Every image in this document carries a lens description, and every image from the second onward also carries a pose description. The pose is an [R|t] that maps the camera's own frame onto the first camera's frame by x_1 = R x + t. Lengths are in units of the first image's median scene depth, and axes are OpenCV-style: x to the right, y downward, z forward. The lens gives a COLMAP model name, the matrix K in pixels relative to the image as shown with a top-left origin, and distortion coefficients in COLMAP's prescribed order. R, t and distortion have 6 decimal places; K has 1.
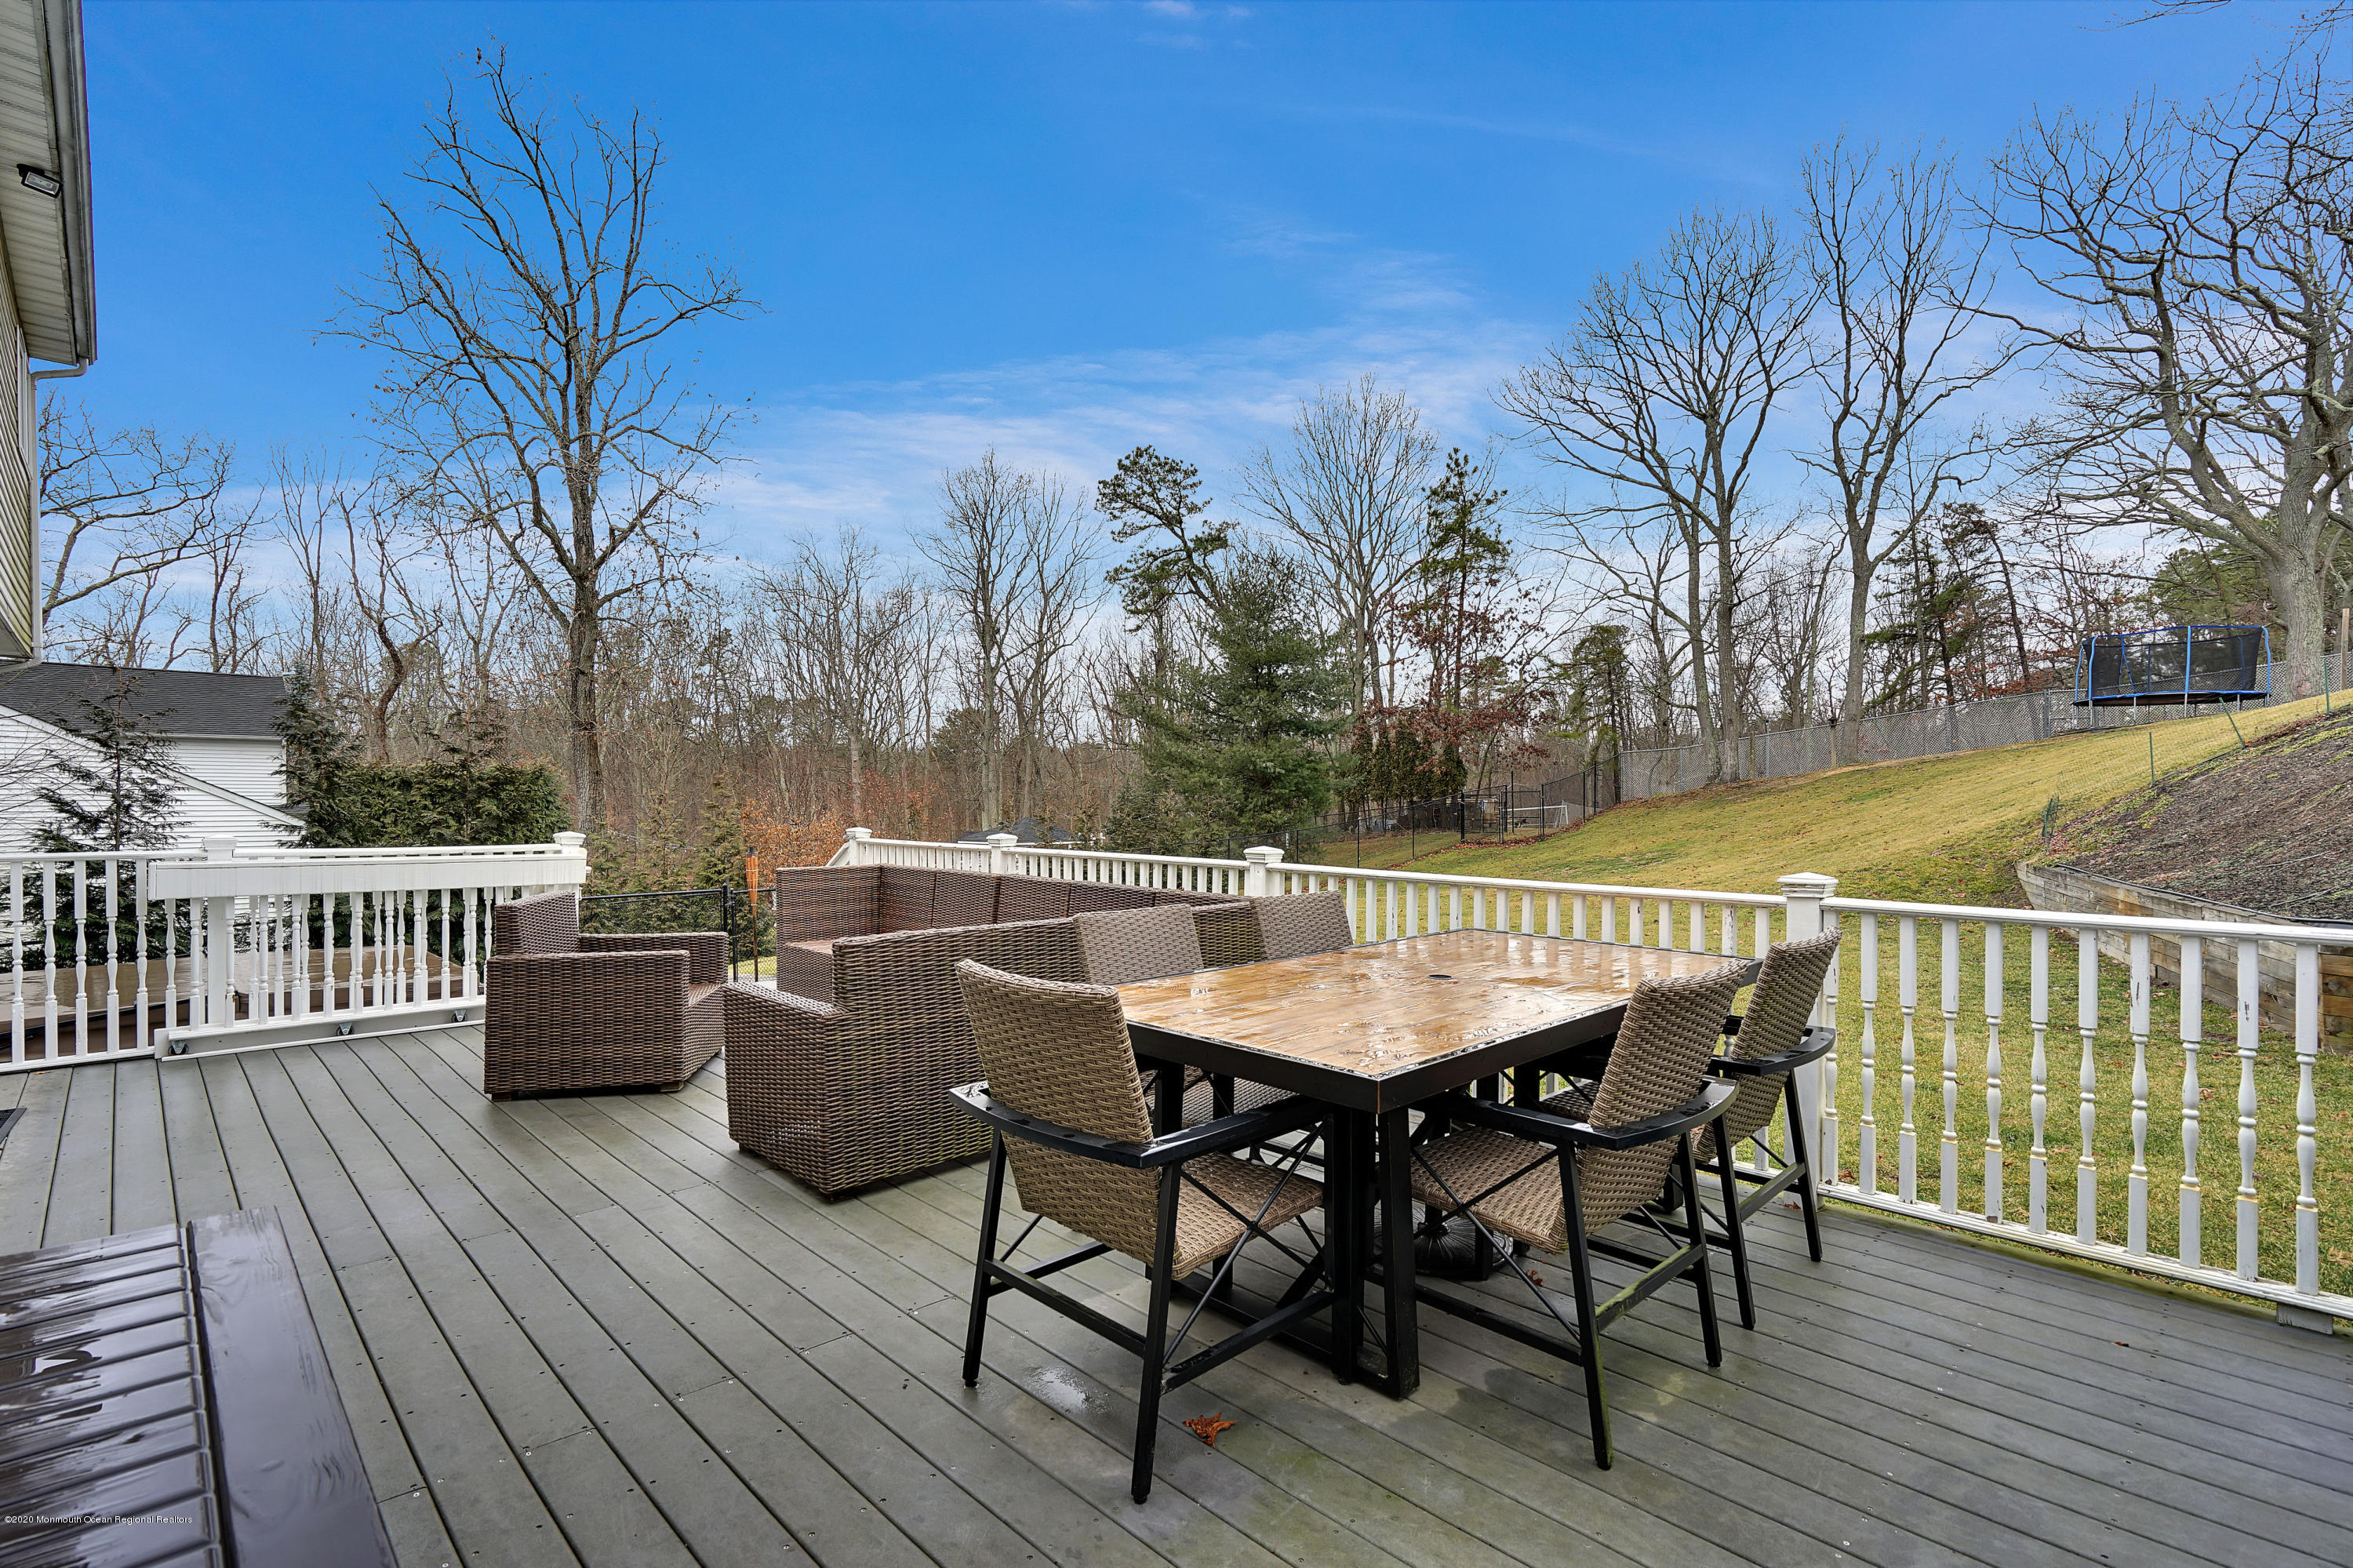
lens RADIAL K [[1067.5, 0, 1178.3], [0, 1067.5, 803.8], [0, 0, 1]] dist [0.001330, 0.000812]
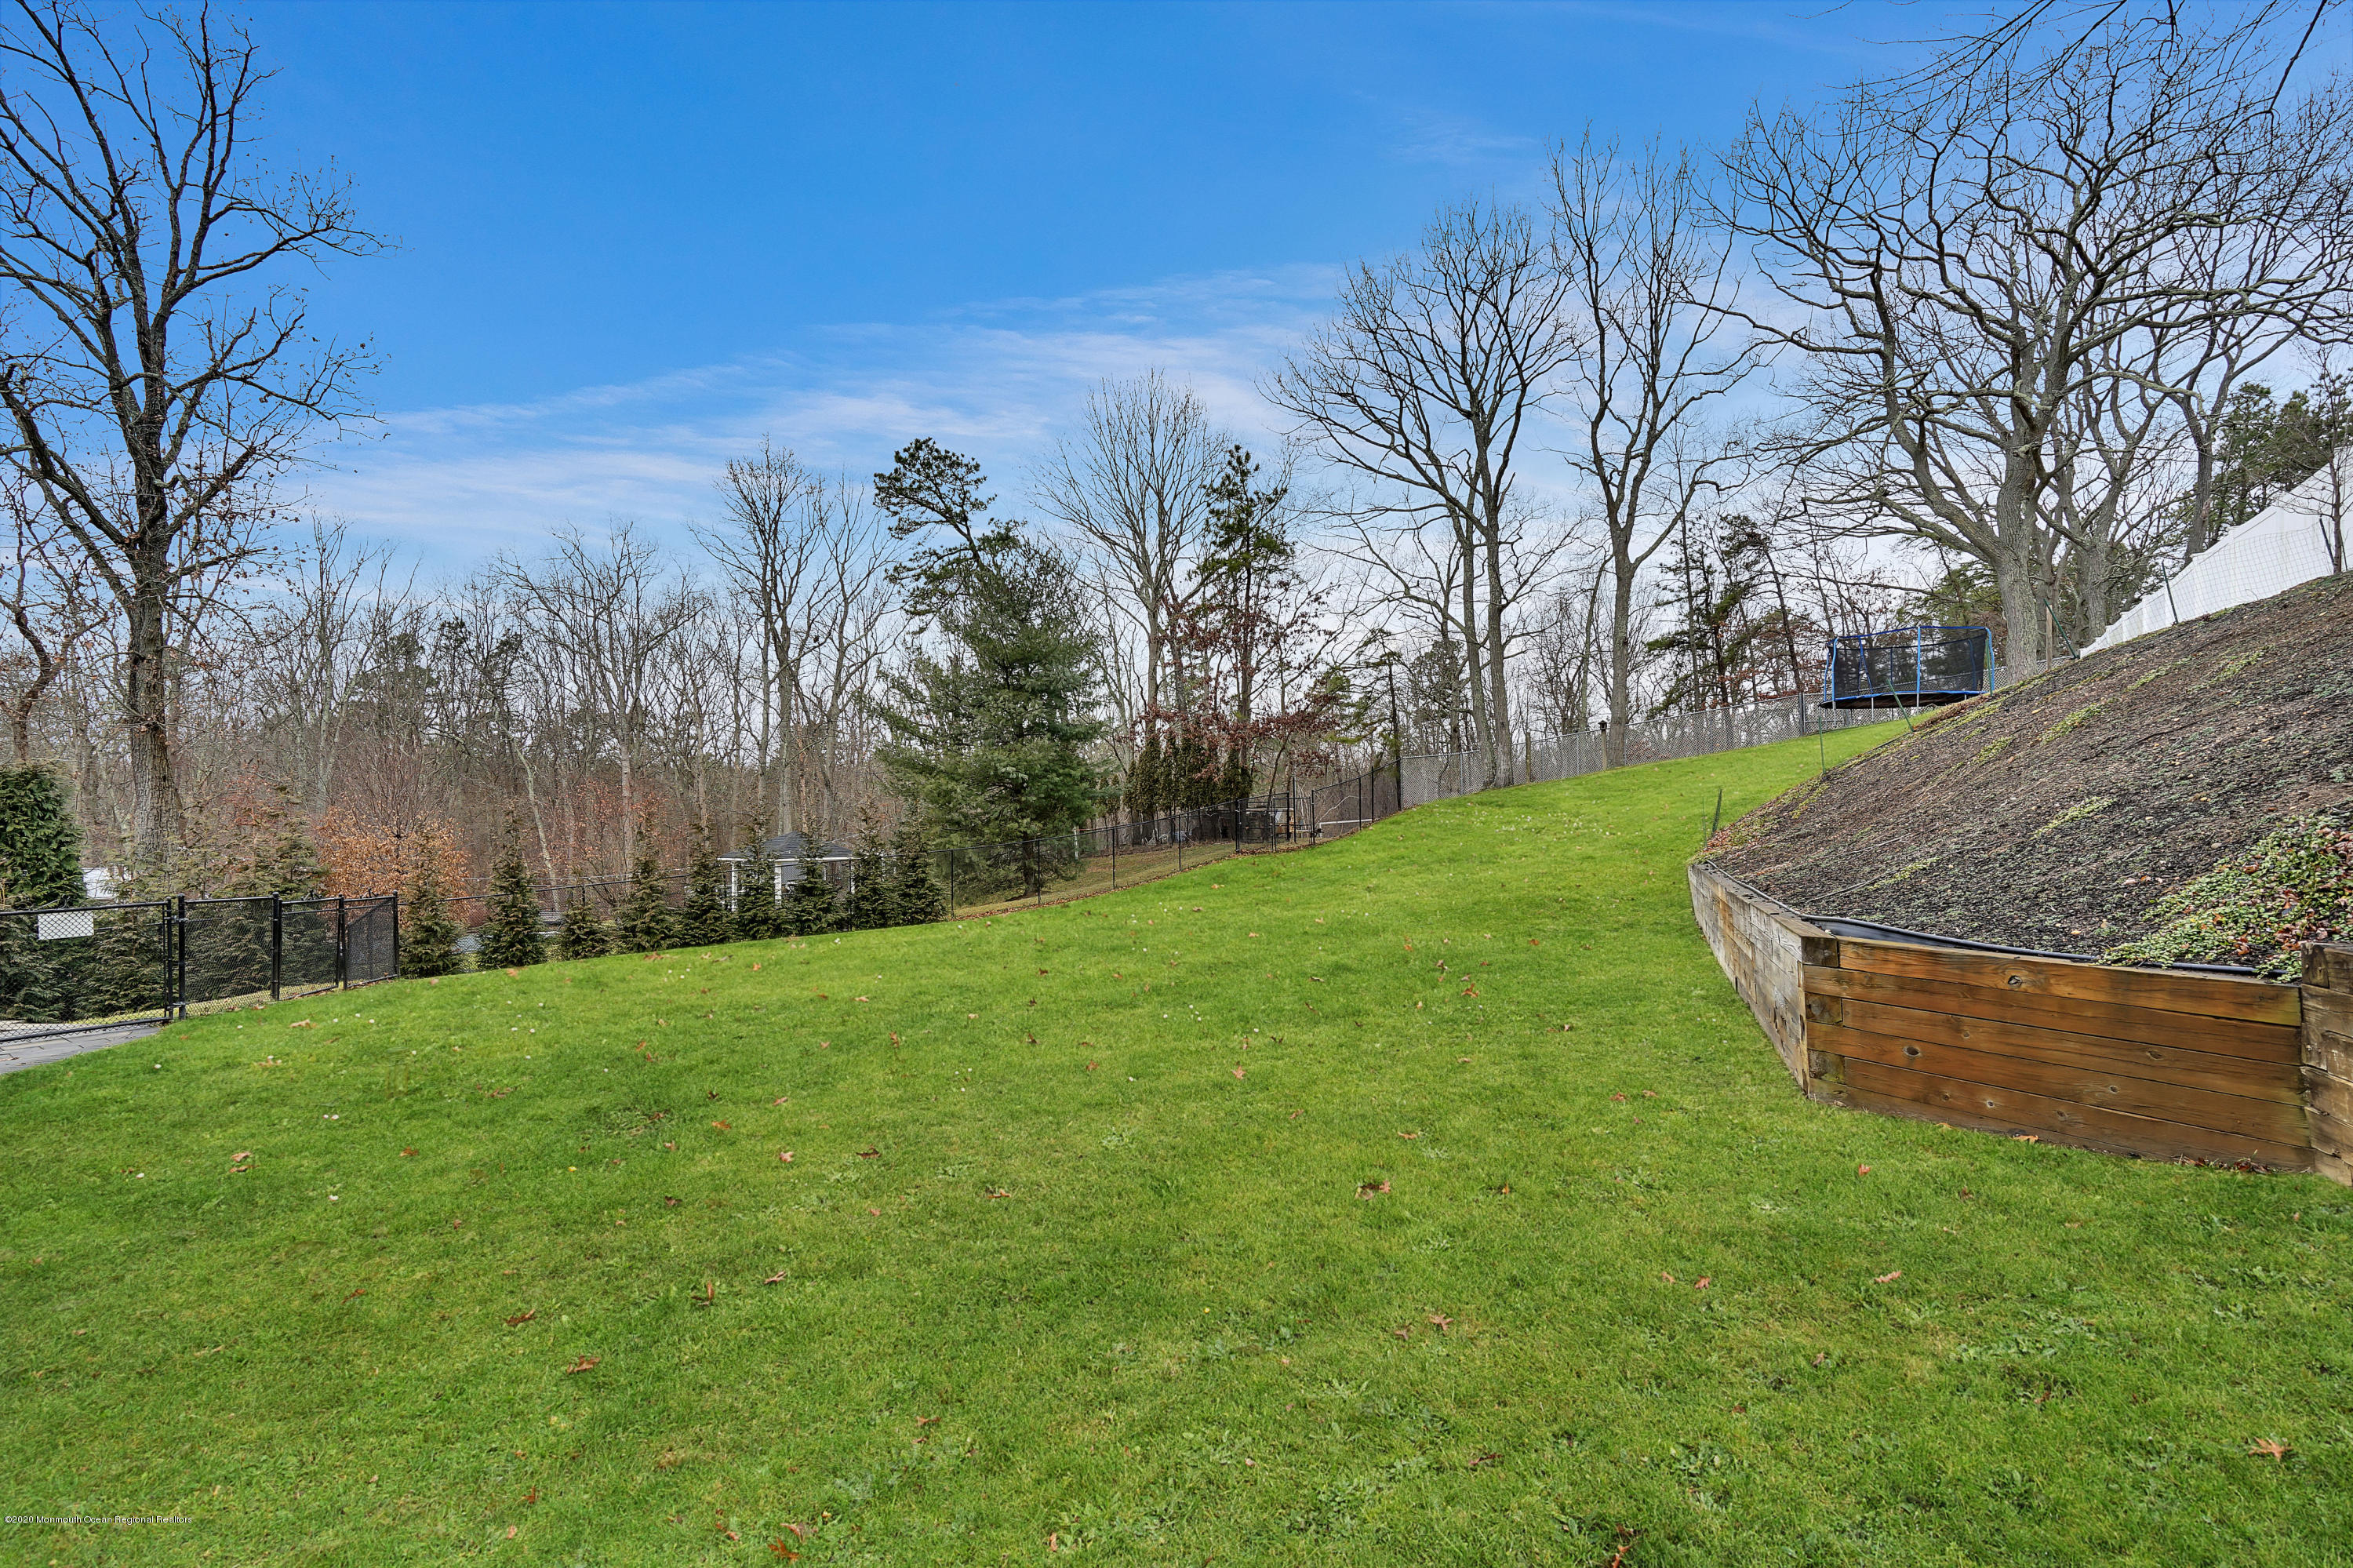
lens RADIAL K [[1062.7, 0, 1161.3], [0, 1062.7, 795.2], [0, 0, 1]] dist [-0.000179, 0.000871]
pose [[0.995250, -0.005780, 0.097184, 0.097968], [0.008169, 0.999674, -0.024200, 0.006963], [-0.097013, 0.024878, 0.994972, 0.056576]]
